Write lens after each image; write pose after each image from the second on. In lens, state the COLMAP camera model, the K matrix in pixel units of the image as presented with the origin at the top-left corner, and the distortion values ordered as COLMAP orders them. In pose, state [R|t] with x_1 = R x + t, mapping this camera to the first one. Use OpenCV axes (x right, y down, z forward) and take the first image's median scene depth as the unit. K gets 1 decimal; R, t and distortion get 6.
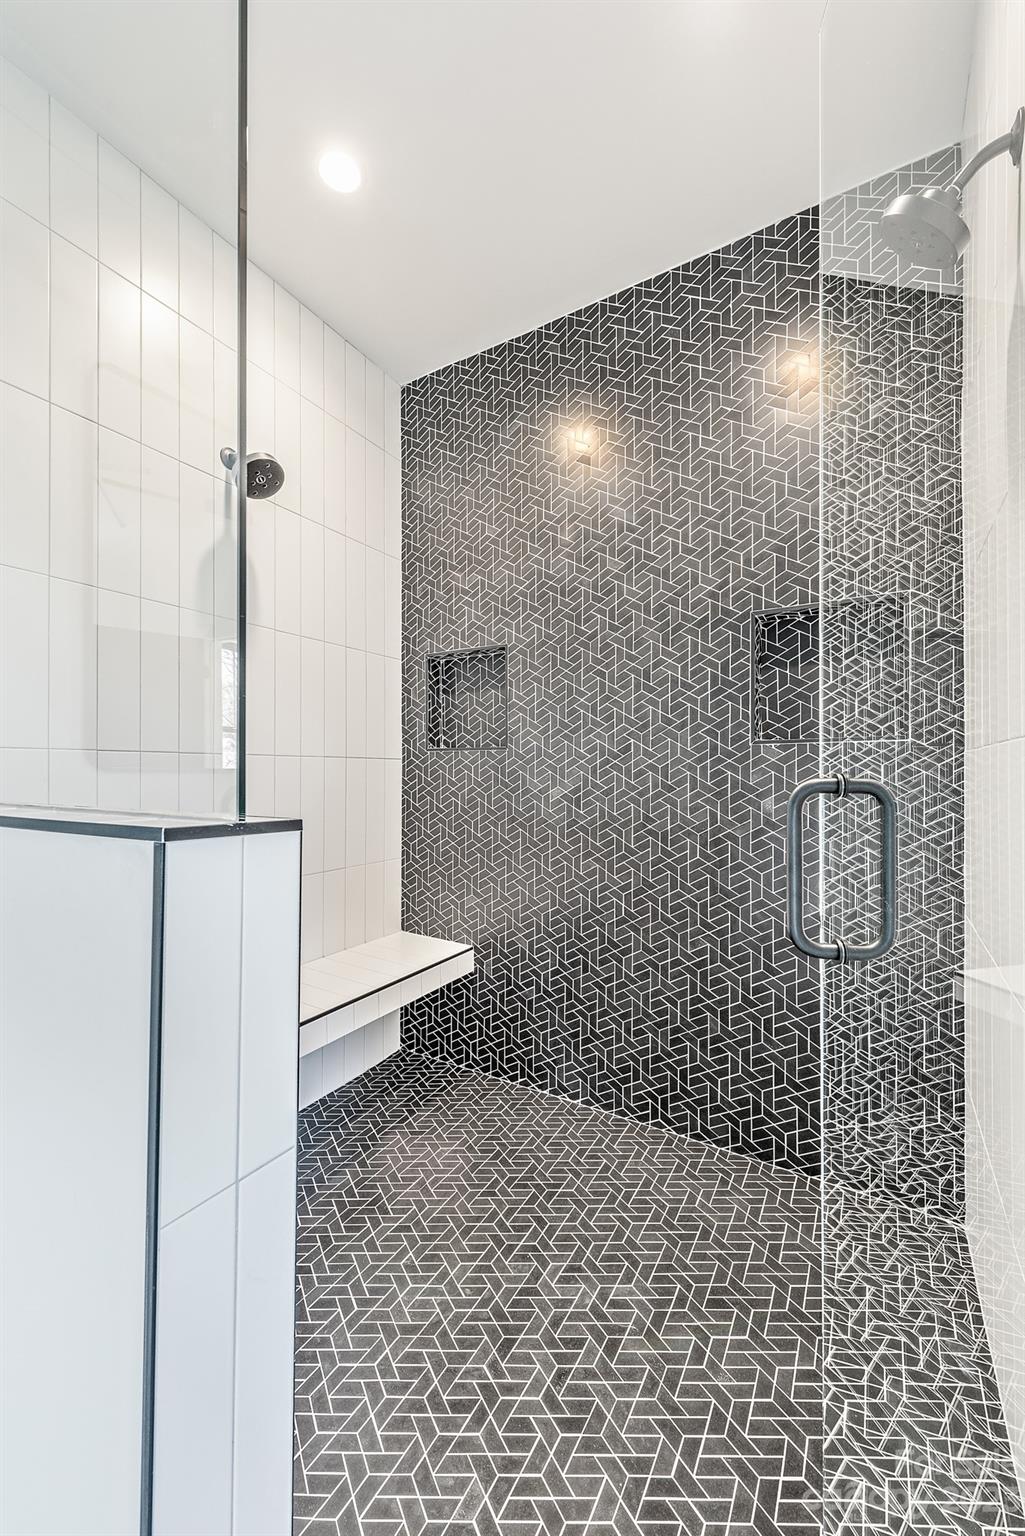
lens RADIAL K [[602.3, 0, 515.8], [0, 602.3, 763.8], [0, 0, 1]] dist [0.009211, -0.001115]
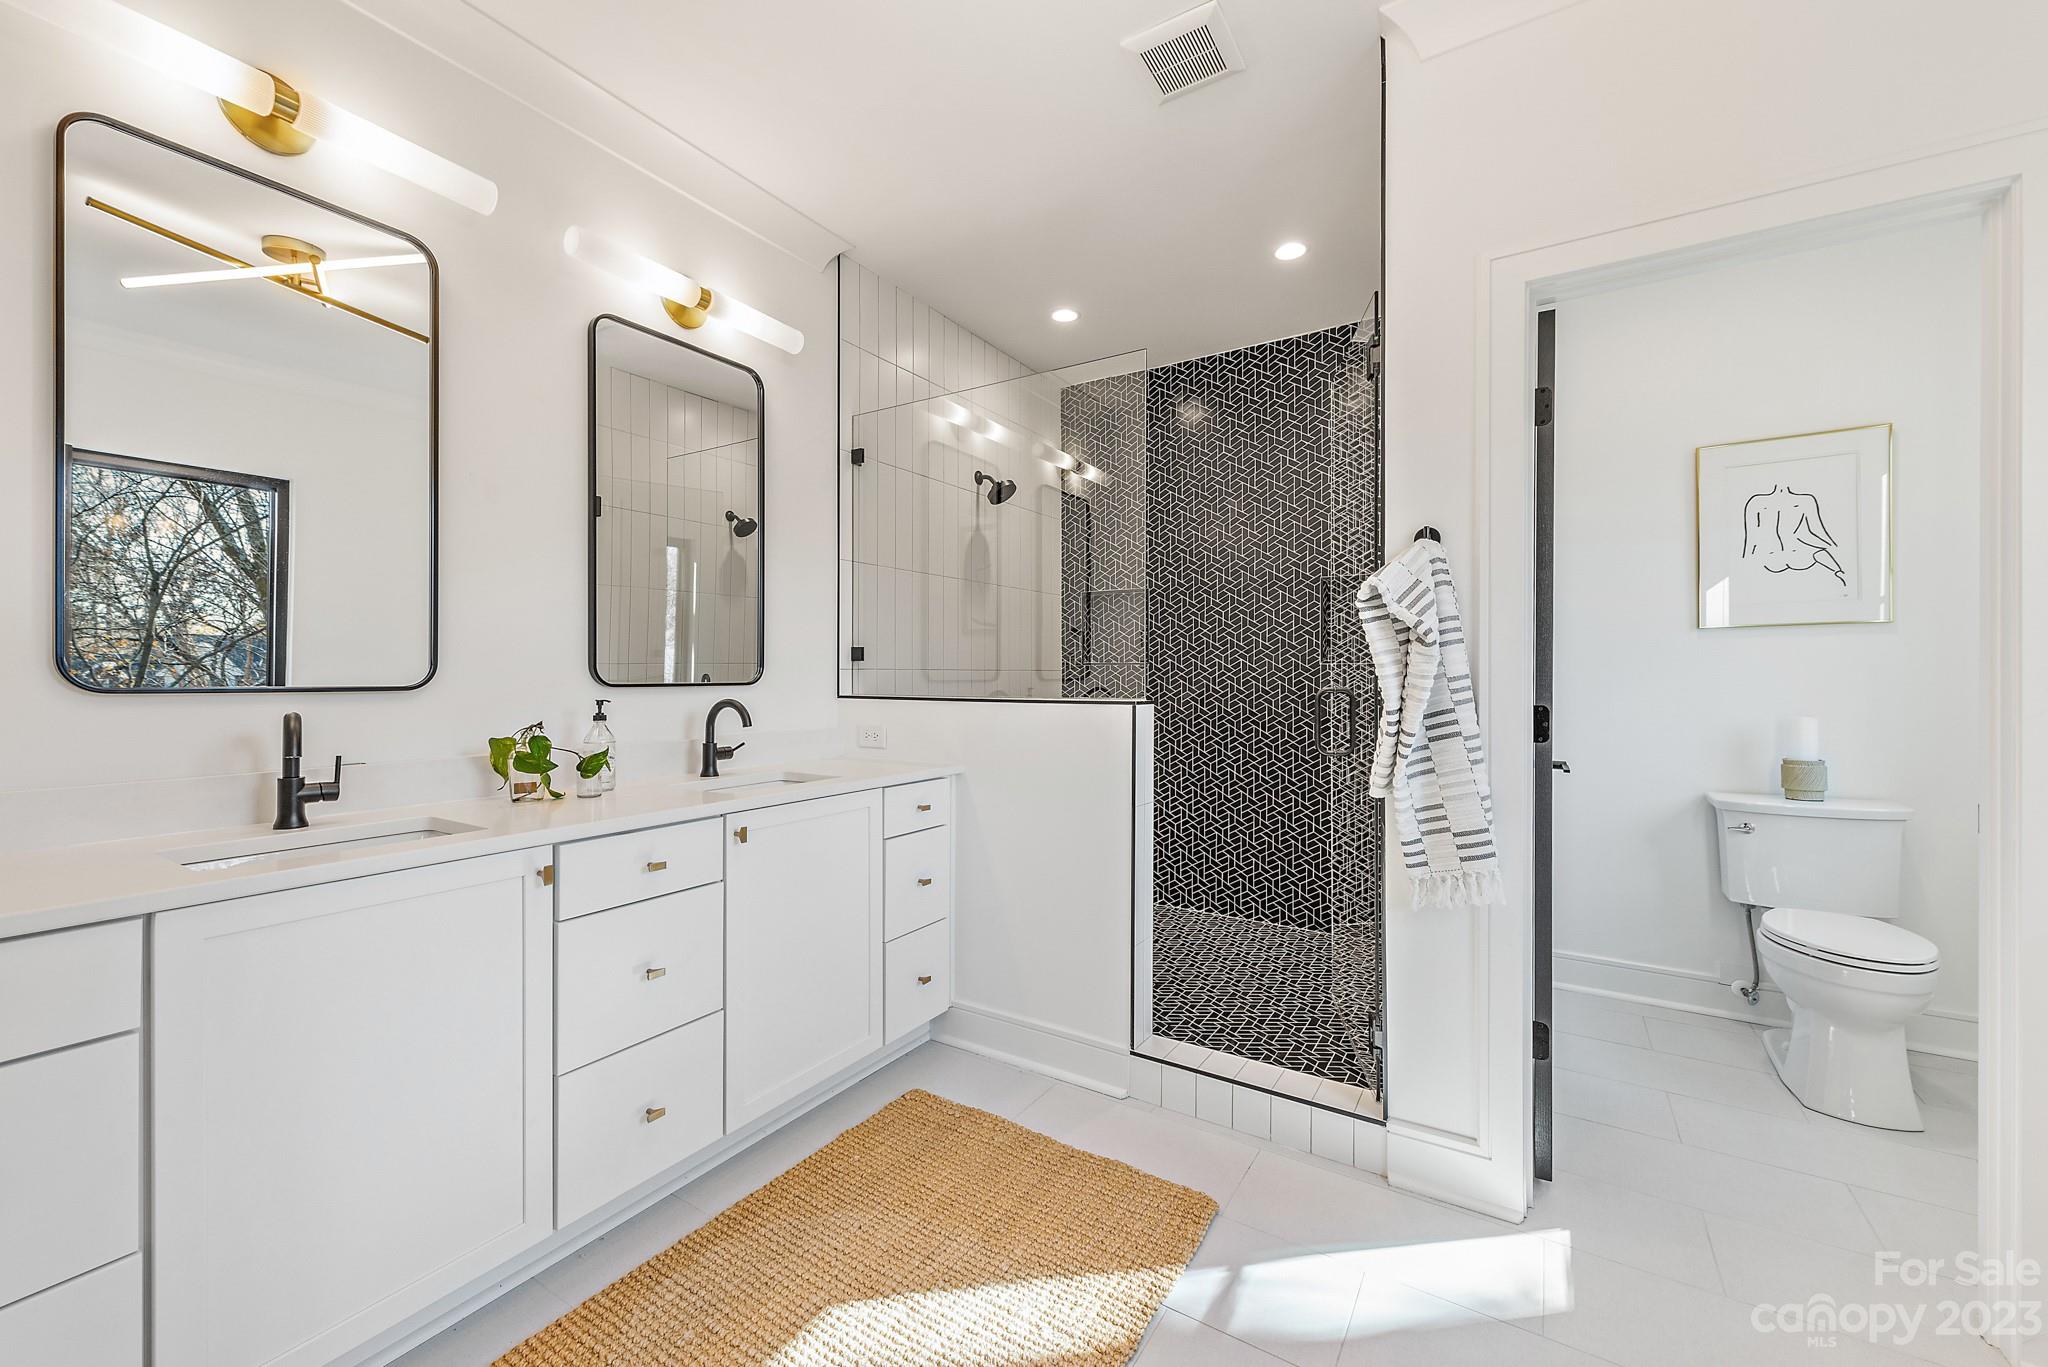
lens RADIAL K [[803.1, 0, 1033.5], [0, 803.1, 655.1], [0, 0, 1]] dist [0.009211, -0.001115]
pose [[0.999746, 0.005643, -0.021797, -0.258557], [-0.006062, 0.999797, -0.019194, -0.008962], [0.021684, 0.019321, 0.999578, -0.925494]]
